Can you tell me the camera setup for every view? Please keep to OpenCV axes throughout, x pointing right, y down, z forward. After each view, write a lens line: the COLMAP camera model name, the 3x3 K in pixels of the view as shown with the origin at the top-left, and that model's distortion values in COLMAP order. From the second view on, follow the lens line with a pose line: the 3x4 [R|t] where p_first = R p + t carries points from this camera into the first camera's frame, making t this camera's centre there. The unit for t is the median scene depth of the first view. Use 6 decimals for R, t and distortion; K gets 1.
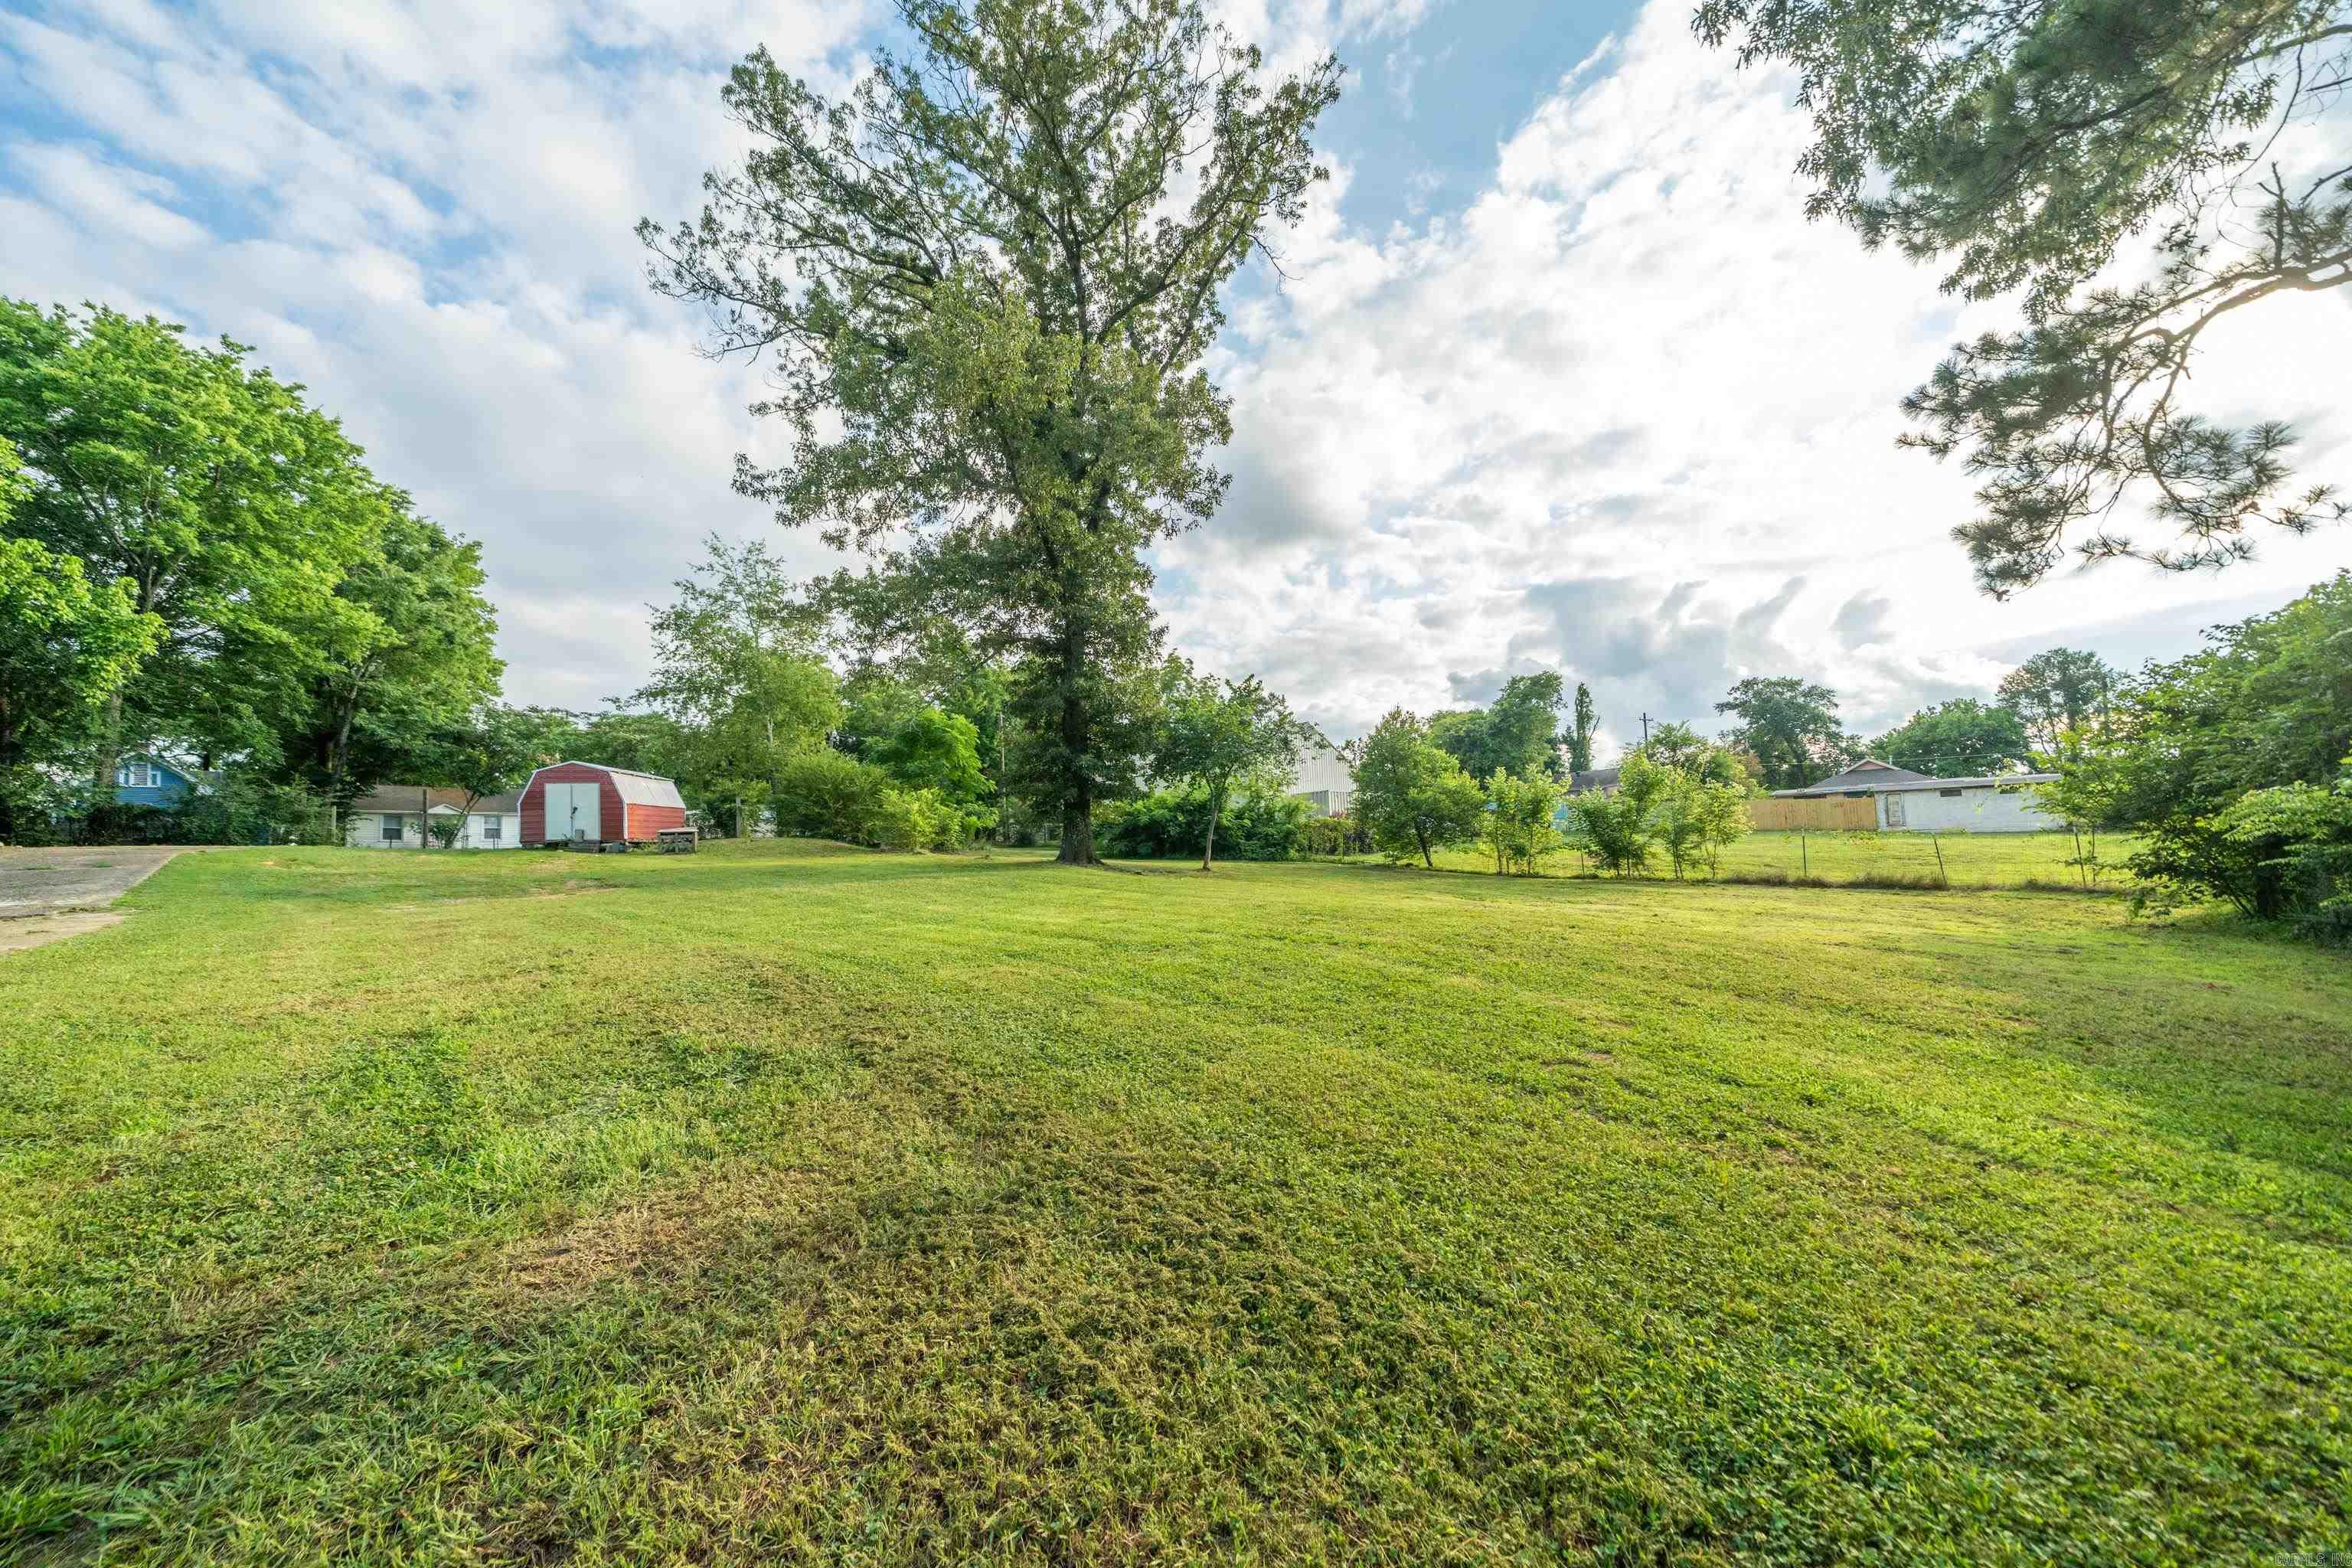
lens RADIAL K [[811.2, 0, 1213.0], [0, 811.2, 820.2], [0, 0, 1]] dist [-0.006542, 0.000358]
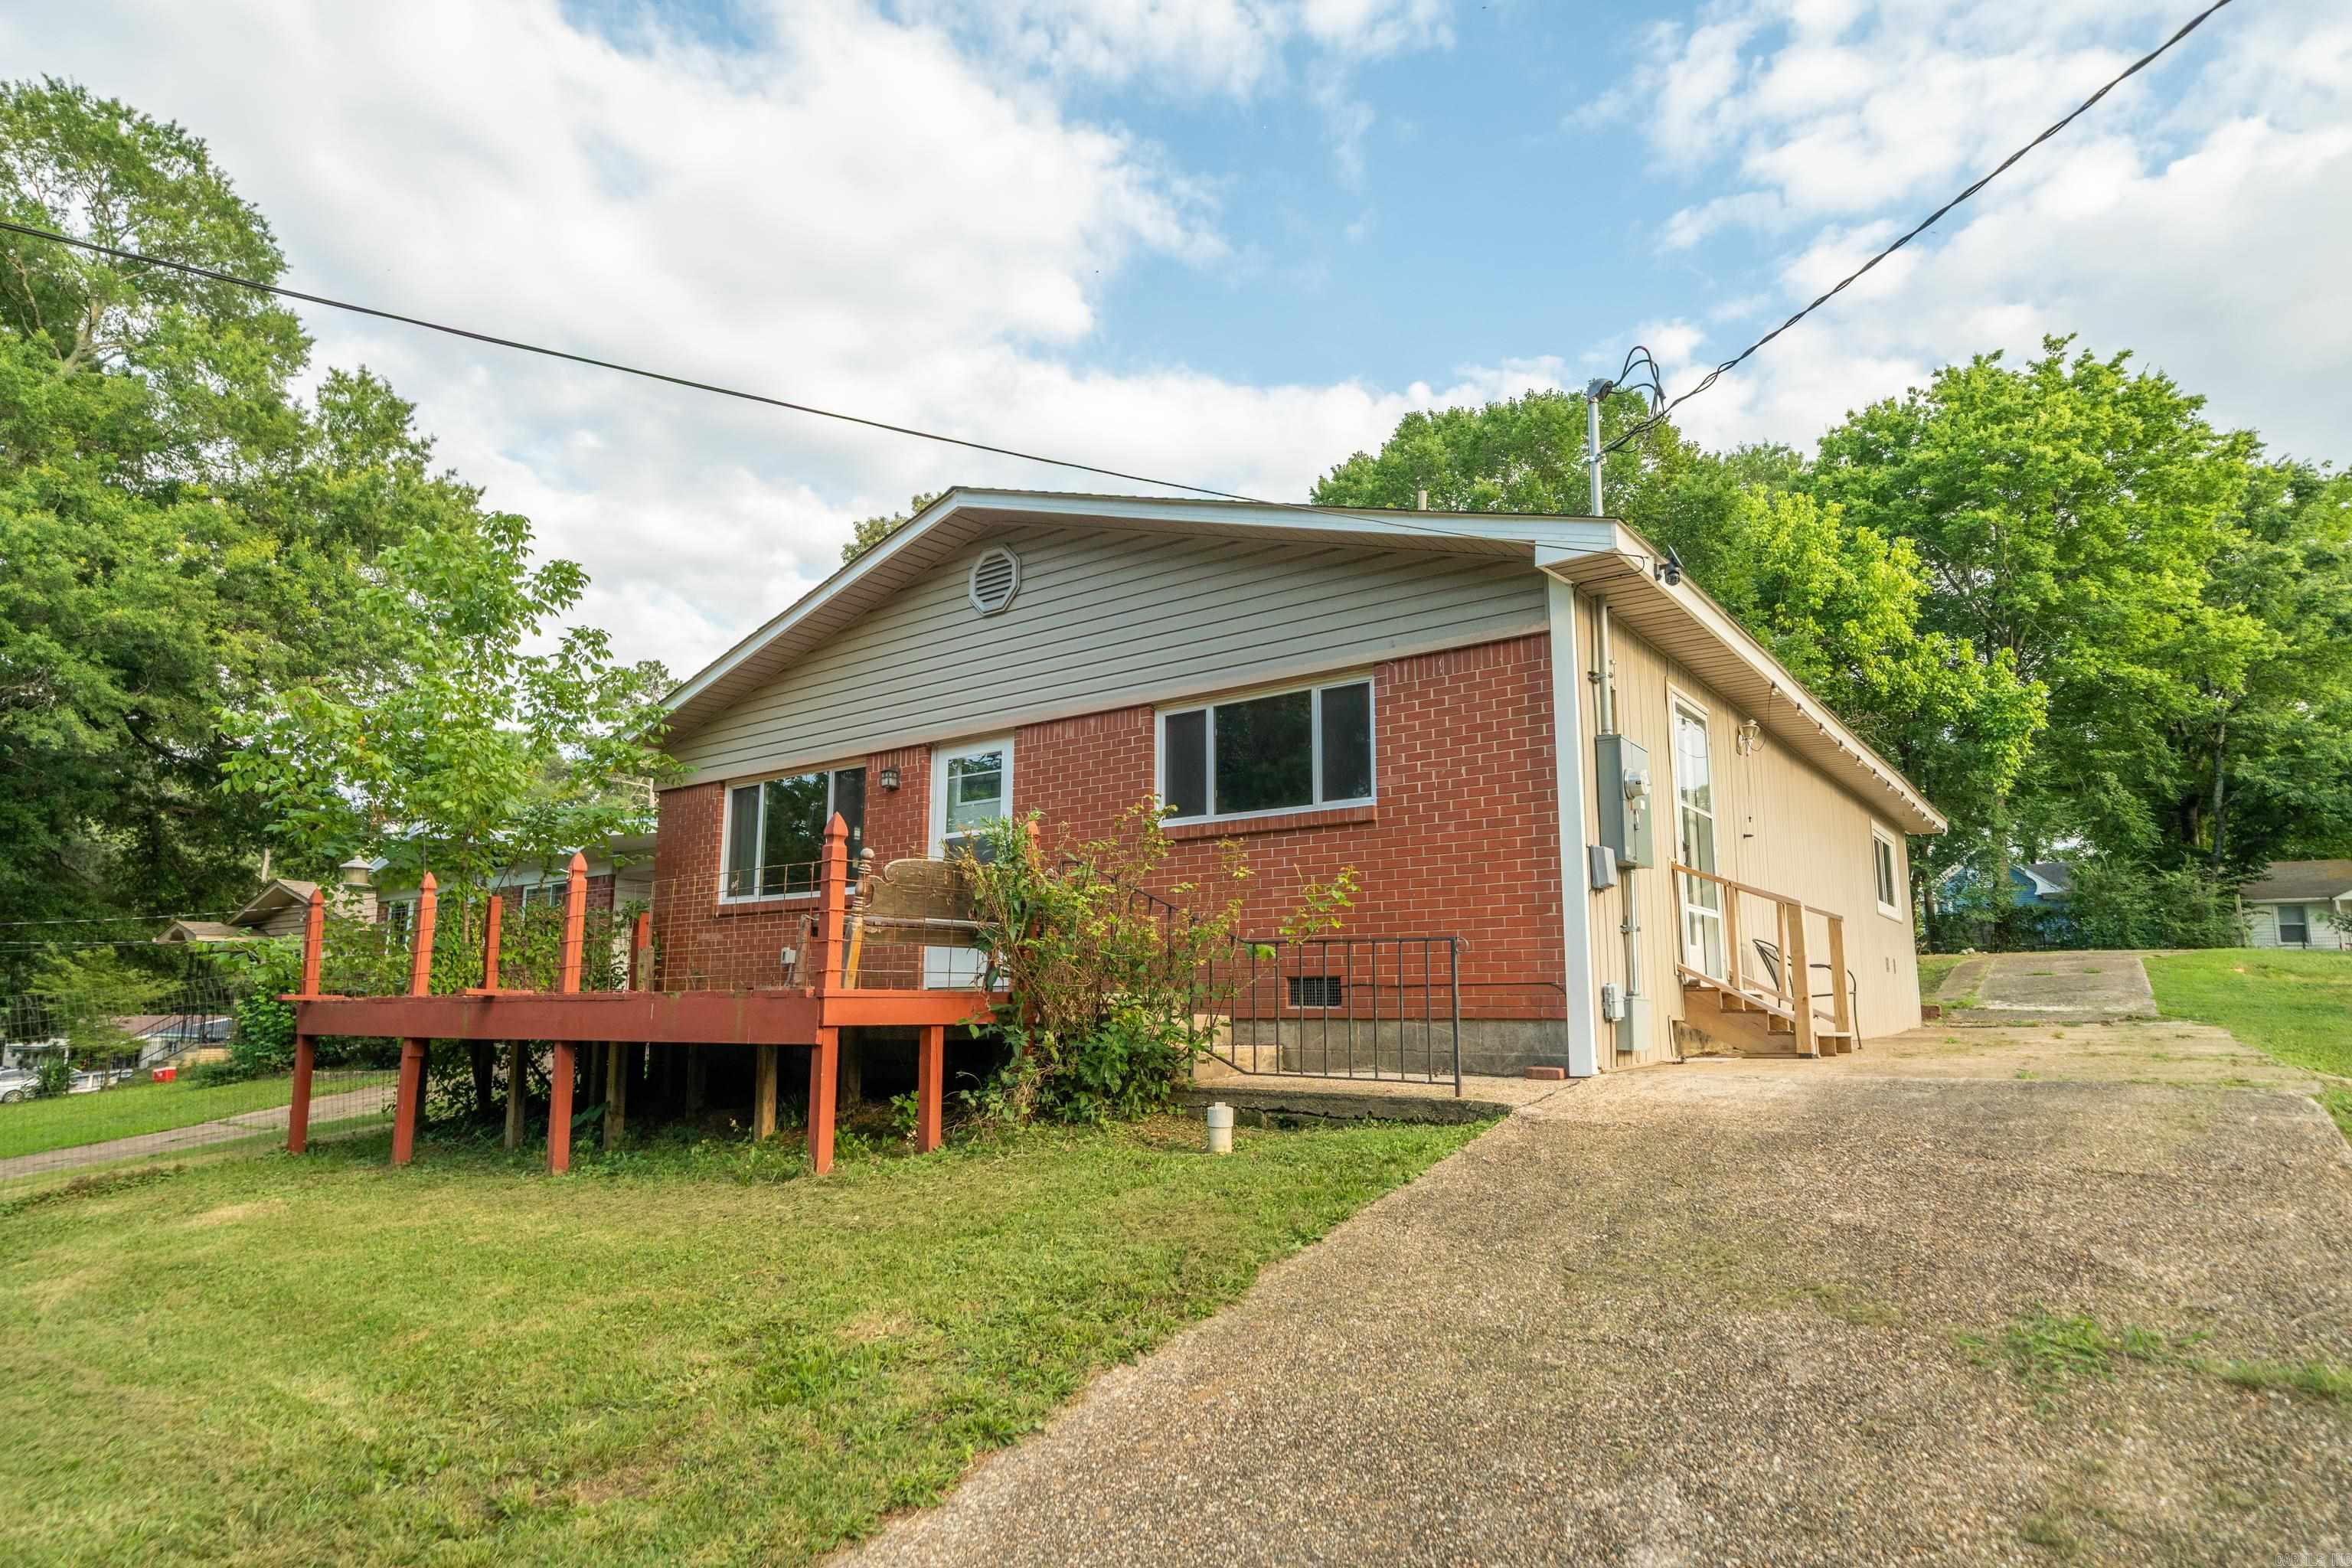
lens RADIAL K [[1311.6, 0, 1134.4], [0, 1311.6, 810.5], [0, 0, 1]] dist [-0.001441, -0.002115]
pose [[0.097885, -0.122782, -0.987595, -0.031208], [0.045618, 0.991871, -0.118792, 0.003073], [0.994152, -0.033424, 0.102690, -0.091828]]
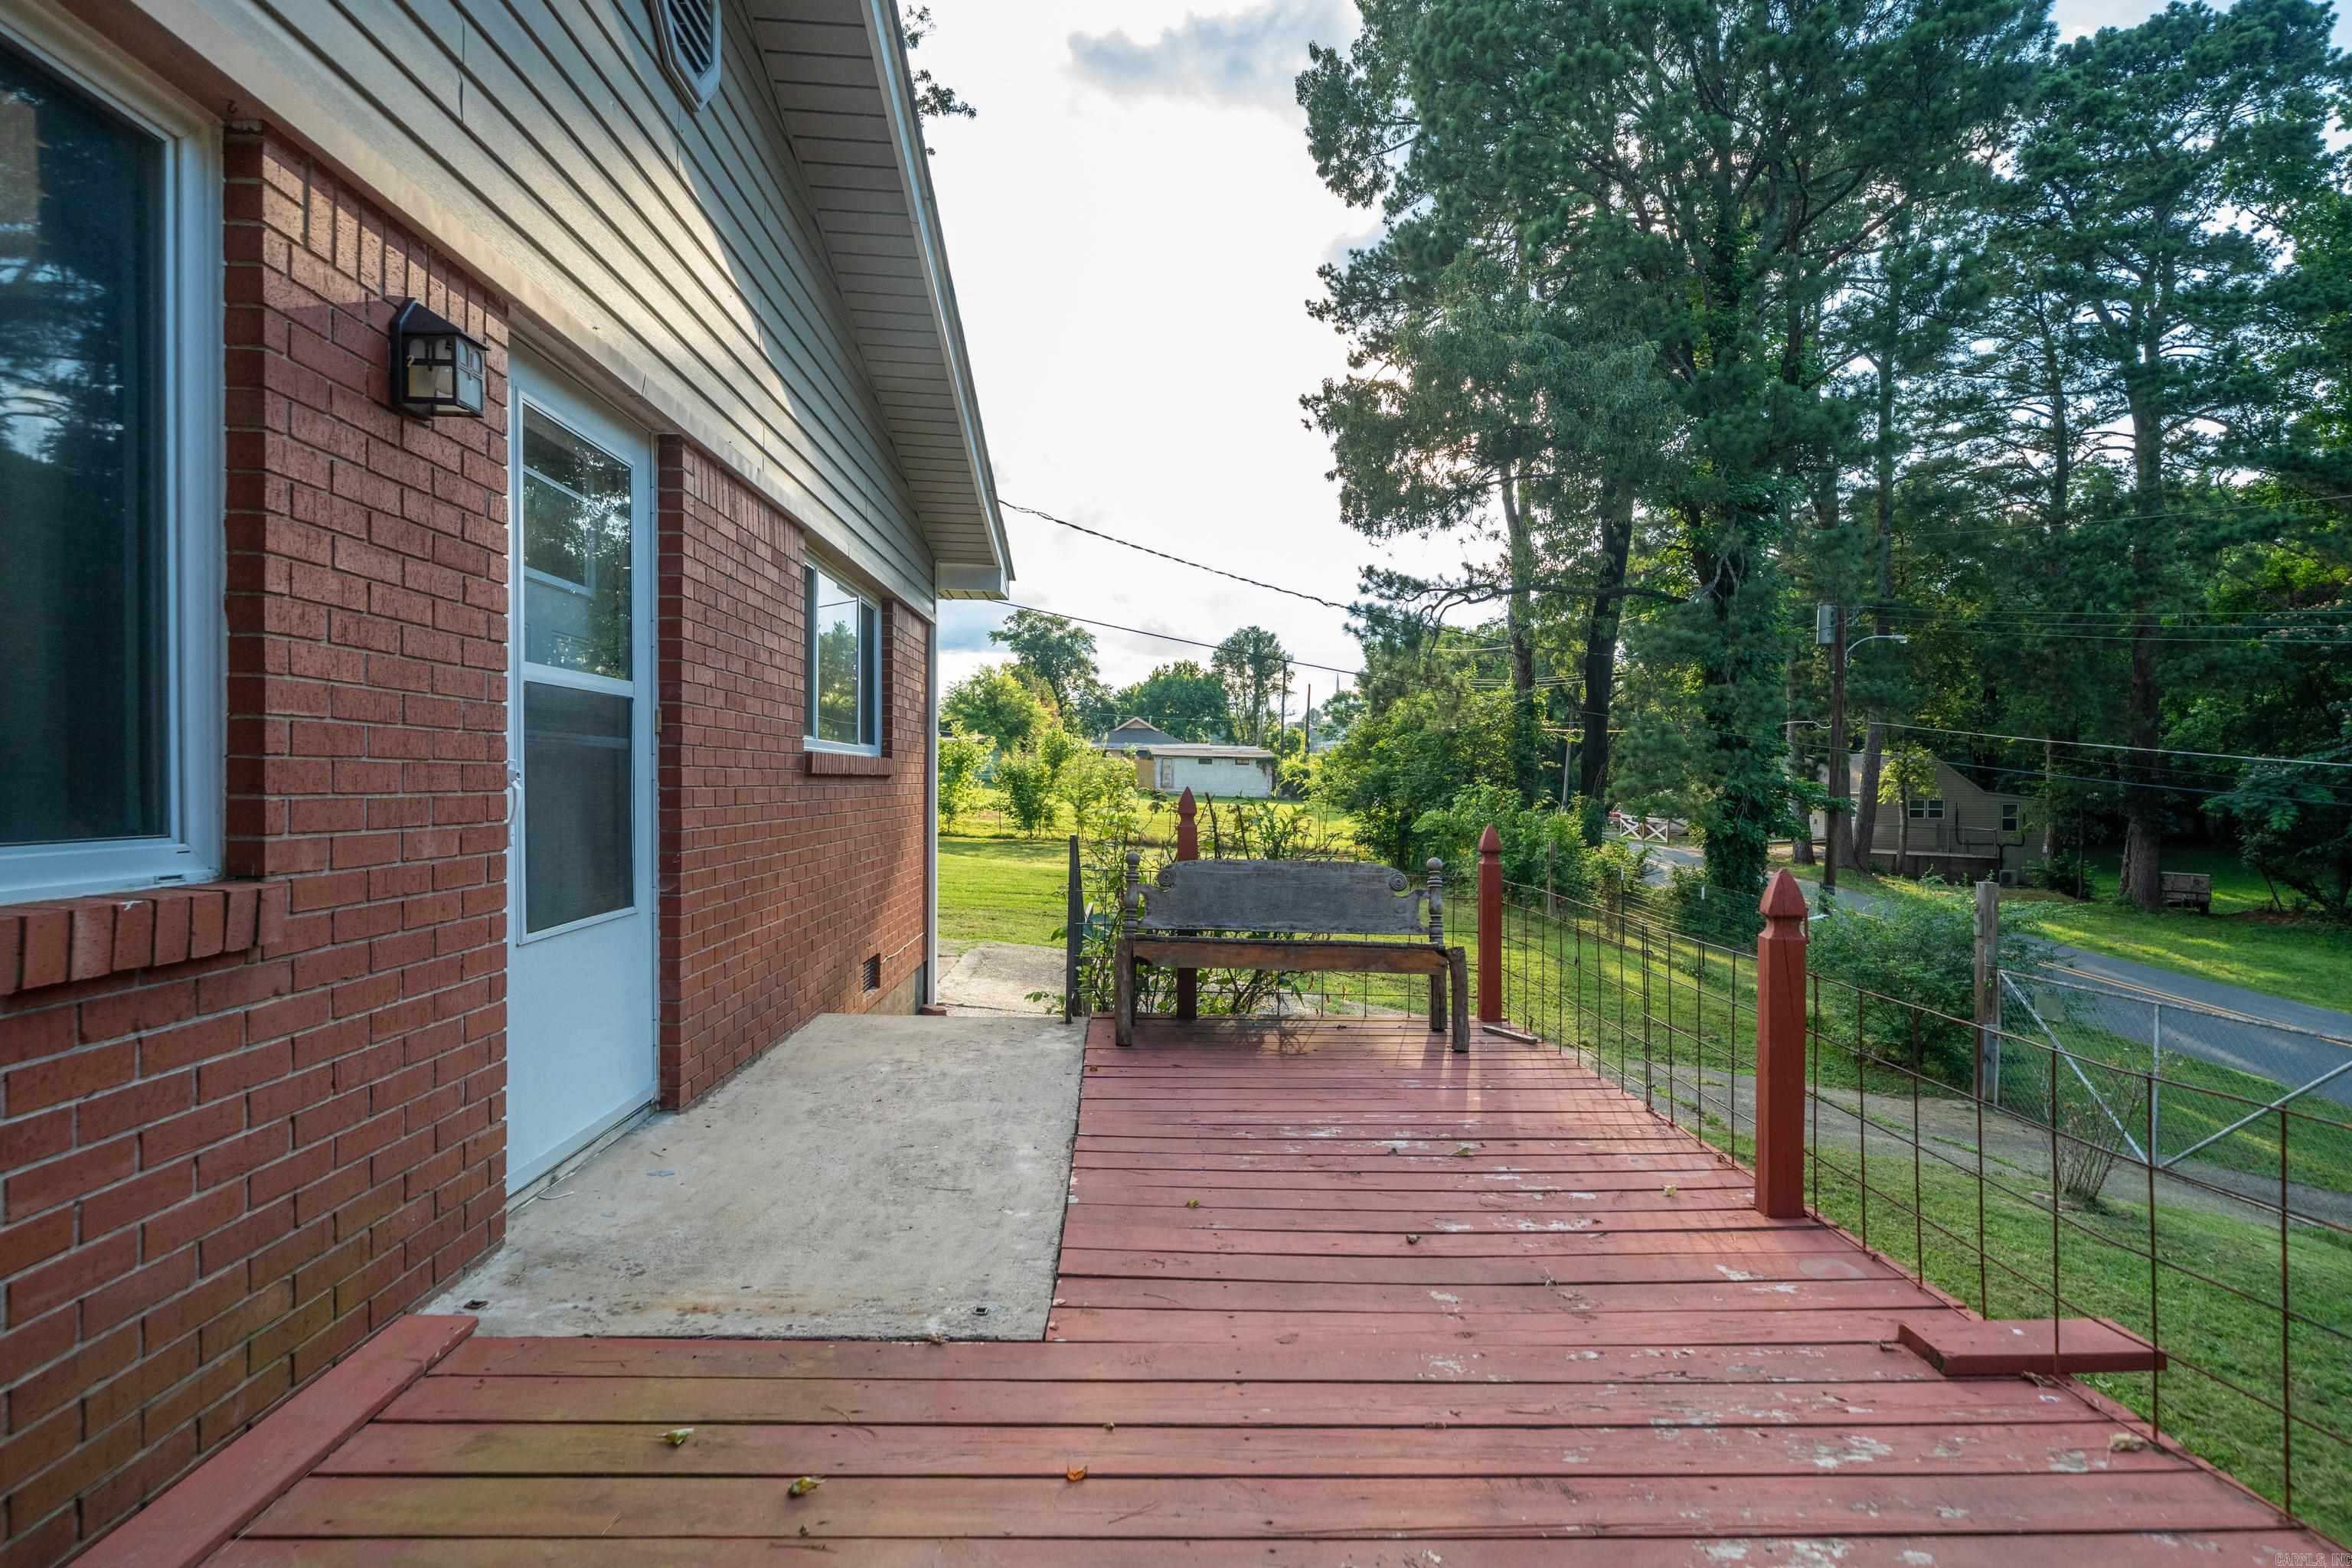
lens RADIAL K [[1227.7, 0, 1152.9], [0, 1227.7, 783.0], [0, 0, 1]] dist [0.011941, -0.000649]
pose [[0.709288, 0.042046, 0.703664, -0.435960], [-0.075971, 0.996965, 0.017006, -0.032491], [-0.700813, -0.065520, 0.710329, -0.215785]]
